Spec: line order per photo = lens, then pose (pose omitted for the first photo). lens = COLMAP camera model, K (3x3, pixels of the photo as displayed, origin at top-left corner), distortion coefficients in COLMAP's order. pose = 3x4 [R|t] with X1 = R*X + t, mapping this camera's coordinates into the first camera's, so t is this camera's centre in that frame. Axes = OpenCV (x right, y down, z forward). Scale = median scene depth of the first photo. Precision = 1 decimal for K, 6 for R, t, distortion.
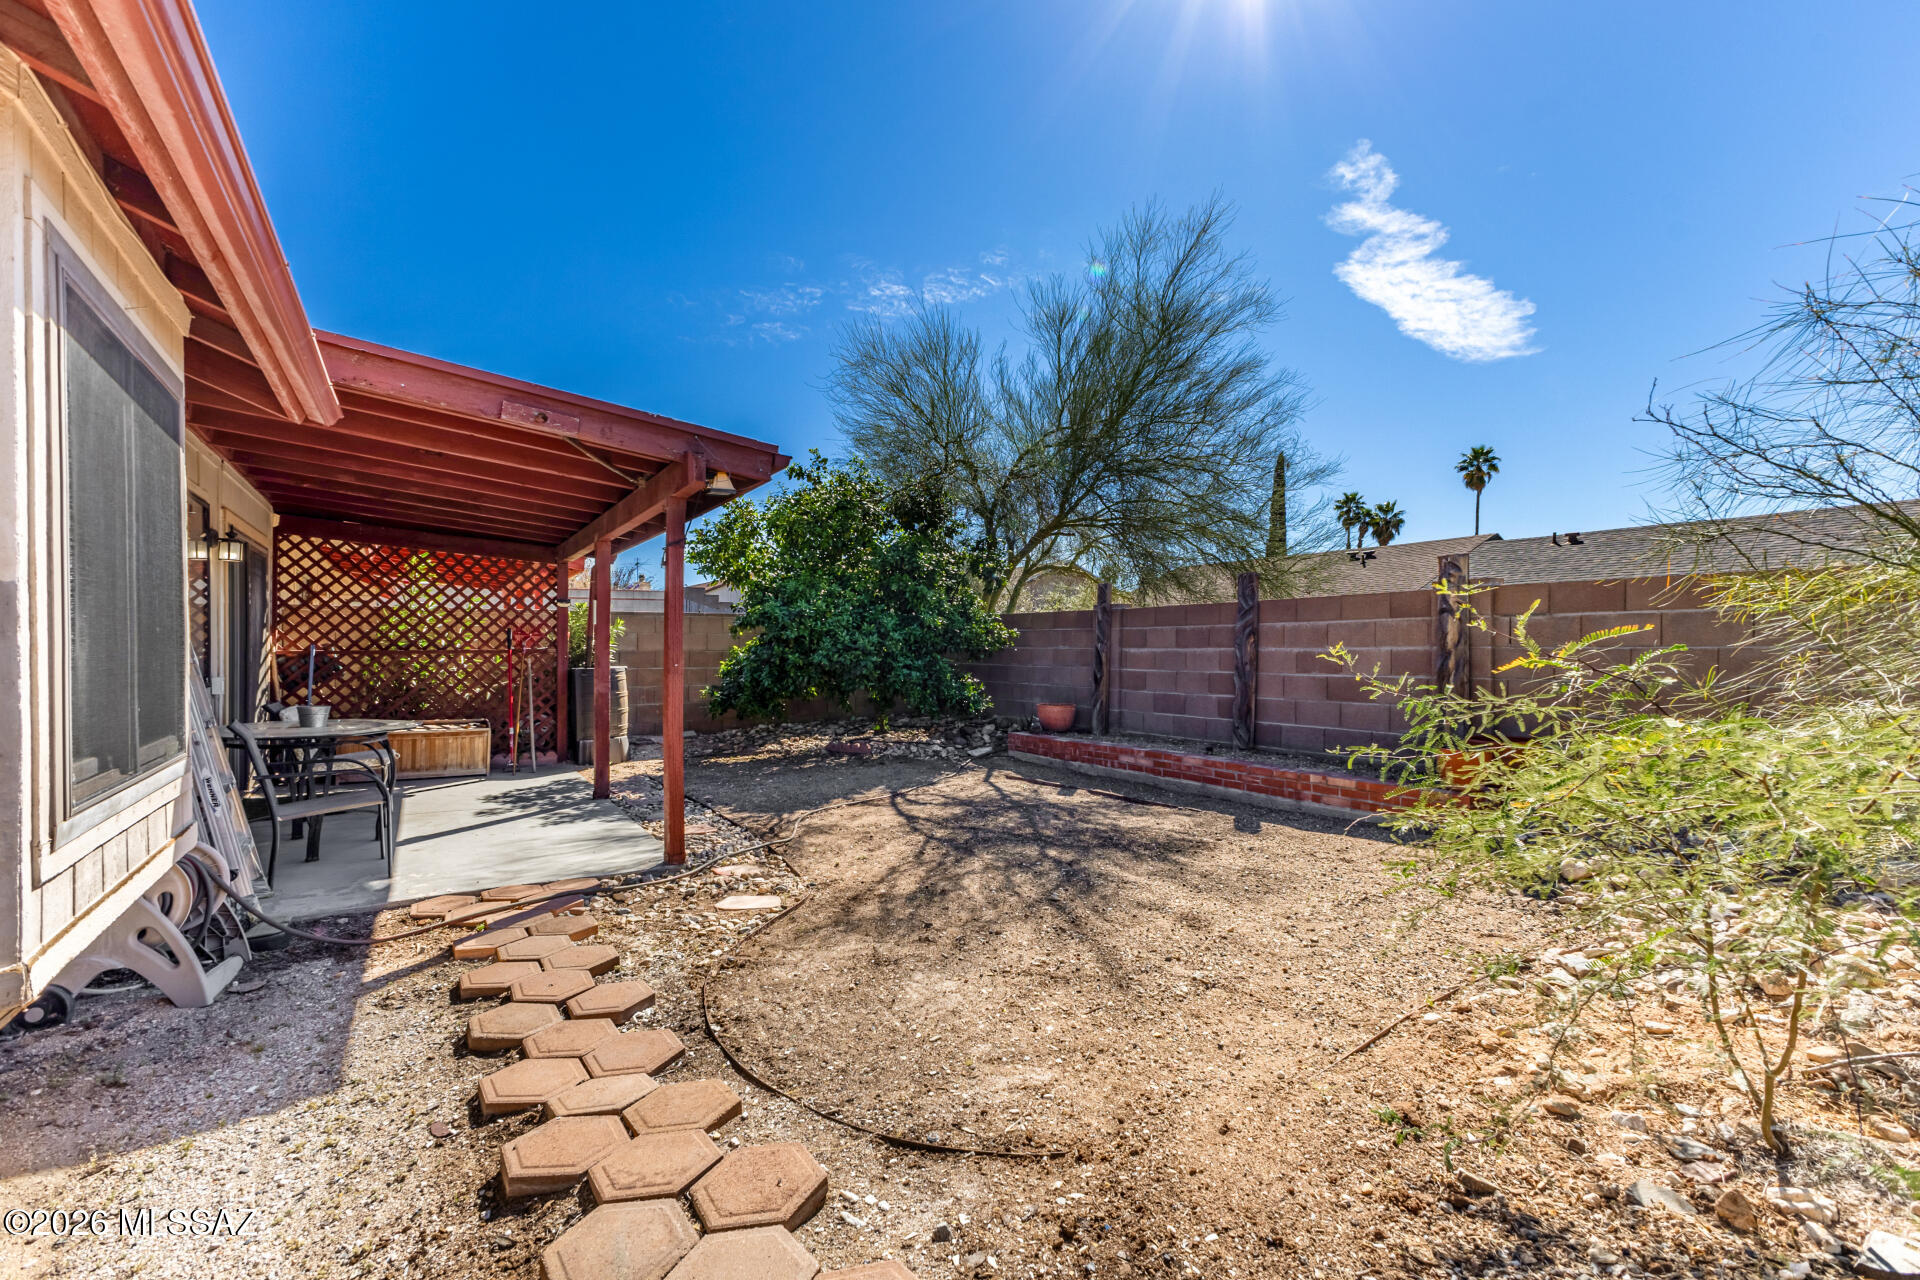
lens RADIAL K [[838.0, 0, 956.4], [0, 838.0, 640.1], [0, 0, 1]] dist [0.005355, -0.000407]
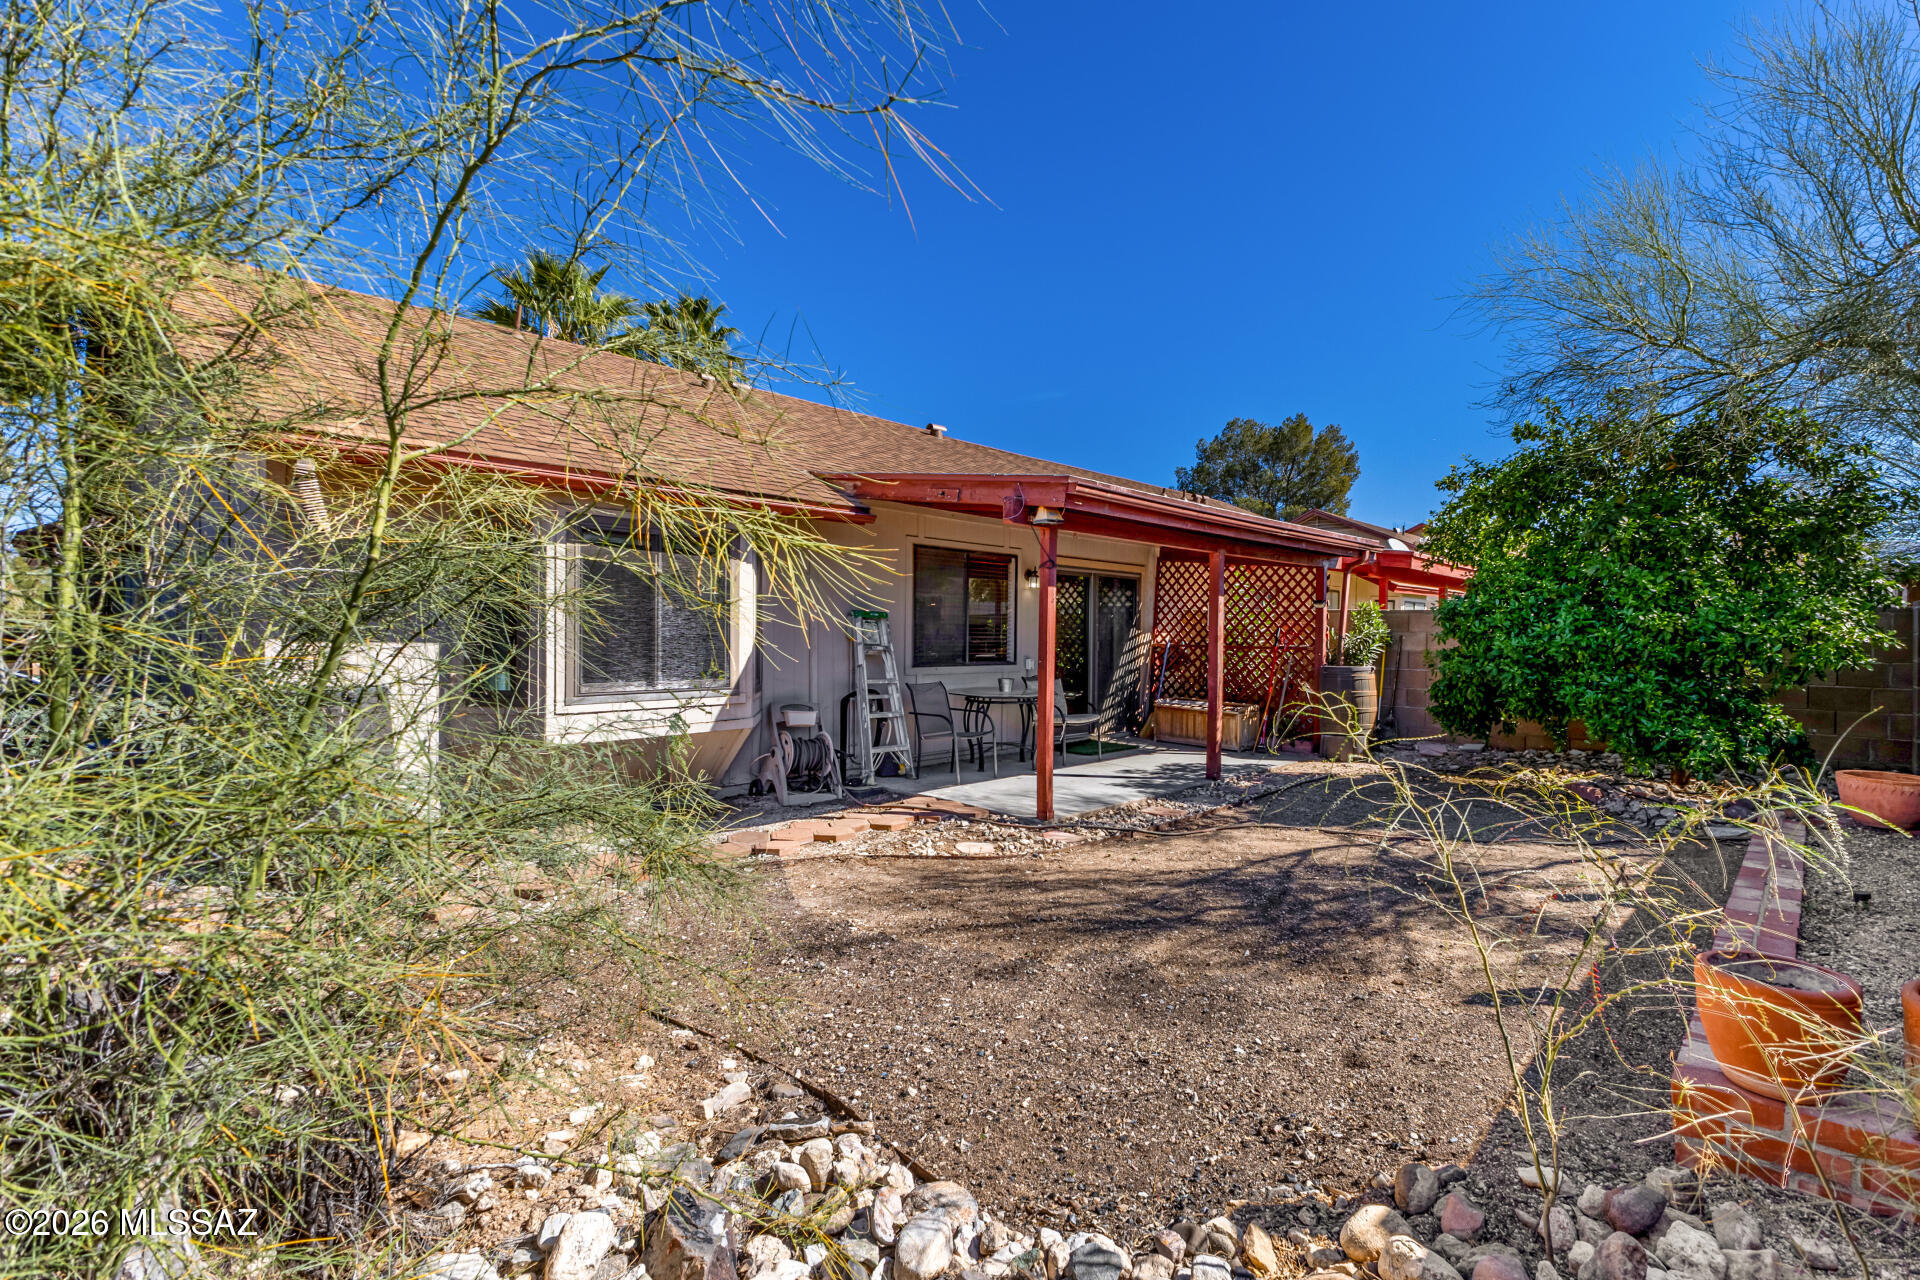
lens RADIAL K [[838.0, 0, 957.6], [0, 838.0, 637.6], [0, 0, 1]] dist [0.005355, -0.000407]
pose [[0.257445, 0.012573, -0.966211, 0.694424], [-0.003595, 0.999921, 0.012054, -0.020449], [0.966286, 0.000370, 0.257469, 0.444230]]
